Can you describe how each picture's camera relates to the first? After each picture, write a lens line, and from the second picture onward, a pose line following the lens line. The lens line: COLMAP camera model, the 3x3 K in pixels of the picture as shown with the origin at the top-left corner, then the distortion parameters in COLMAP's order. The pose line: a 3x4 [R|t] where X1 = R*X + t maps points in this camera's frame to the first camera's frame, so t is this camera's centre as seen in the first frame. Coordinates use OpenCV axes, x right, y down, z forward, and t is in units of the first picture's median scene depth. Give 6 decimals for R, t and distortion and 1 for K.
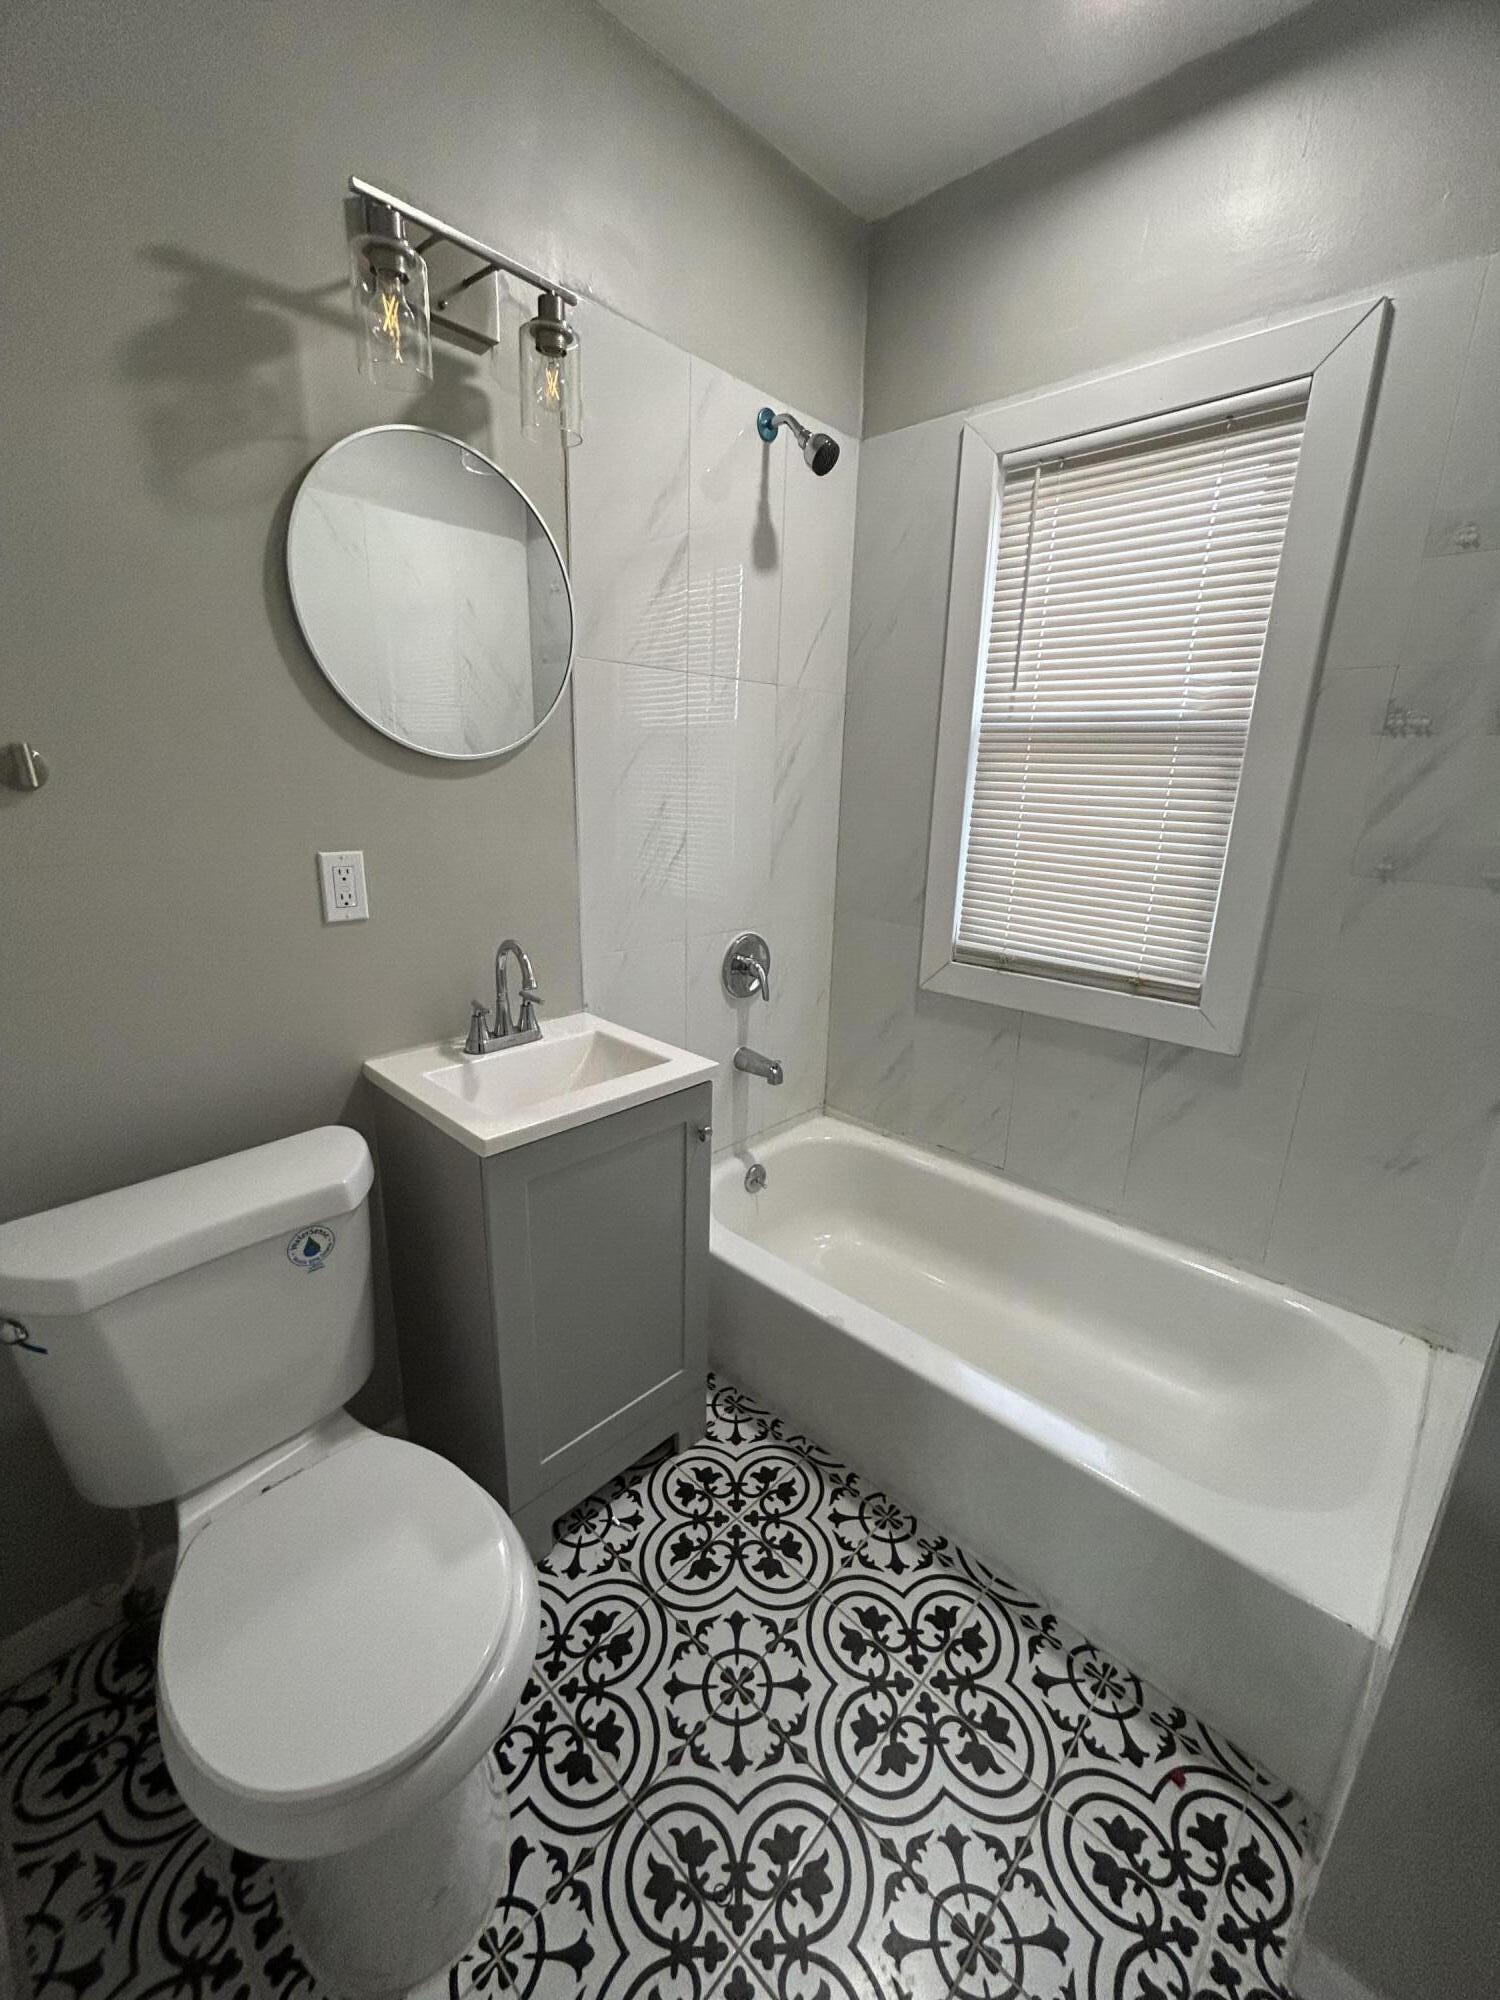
lens RADIAL K [[809.2, 0, 750.2], [0, 809.2, 997.3], [0, 0, 1]] dist [0.000383, 0.000546]
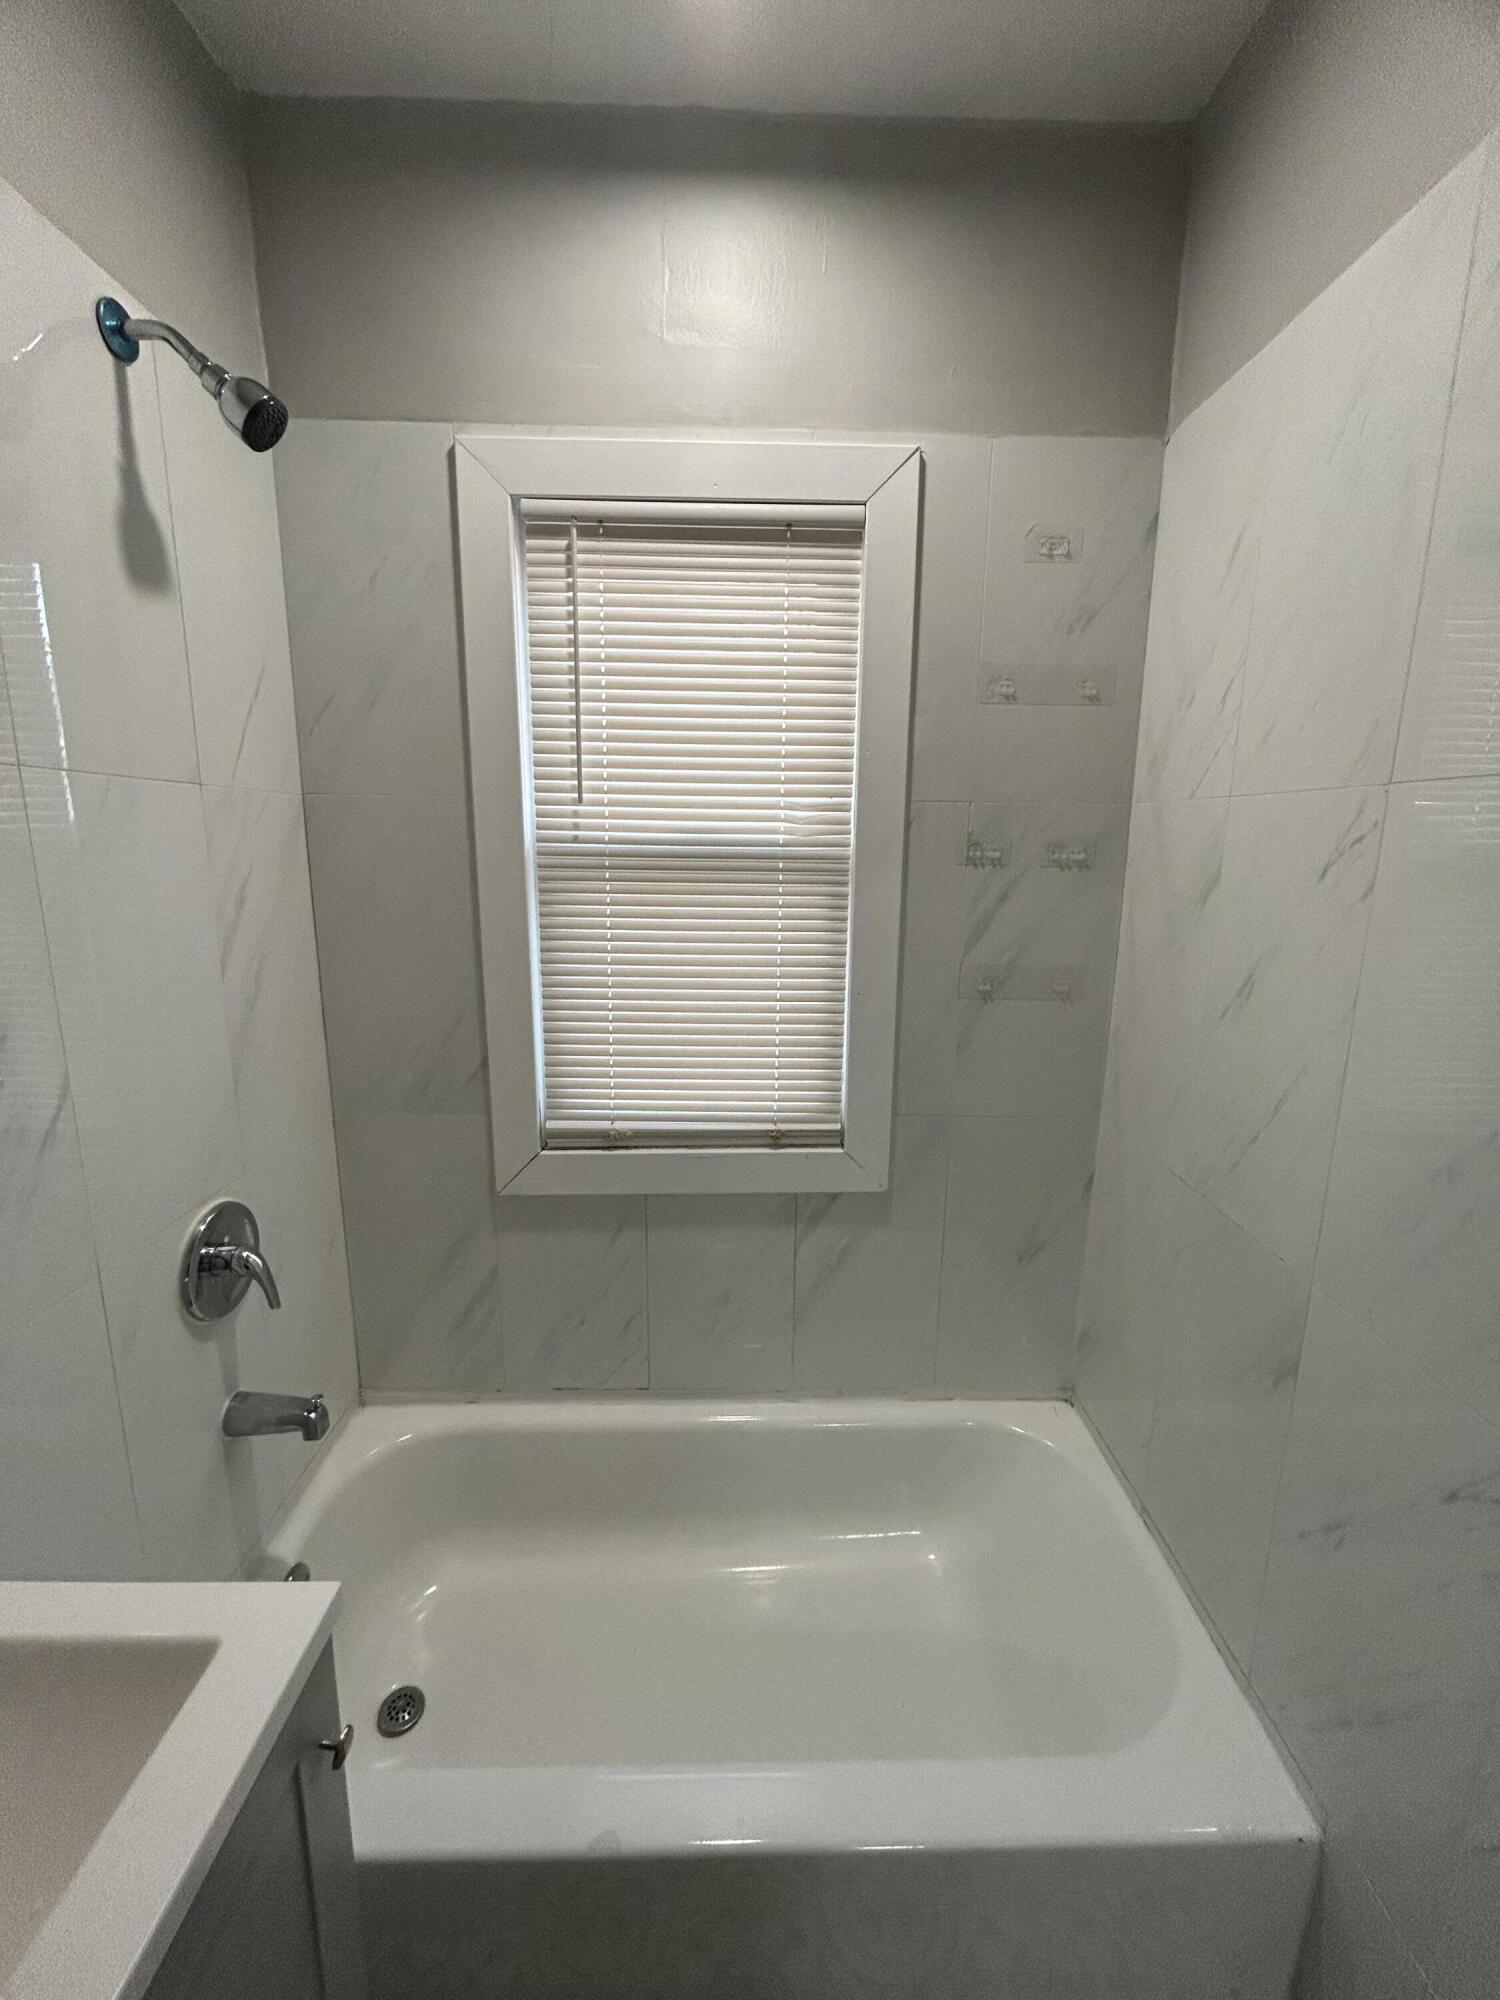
lens RADIAL K [[809.2, 0, 751.8], [0, 809.2, 996.9], [0, 0, 1]] dist [0.000383, 0.000546]
pose [[0.712113, -0.153916, 0.684985, -0.119324], [0.197508, 0.980188, 0.014917, -0.184393], [-0.673710, 0.124668, 0.728404, 0.363422]]
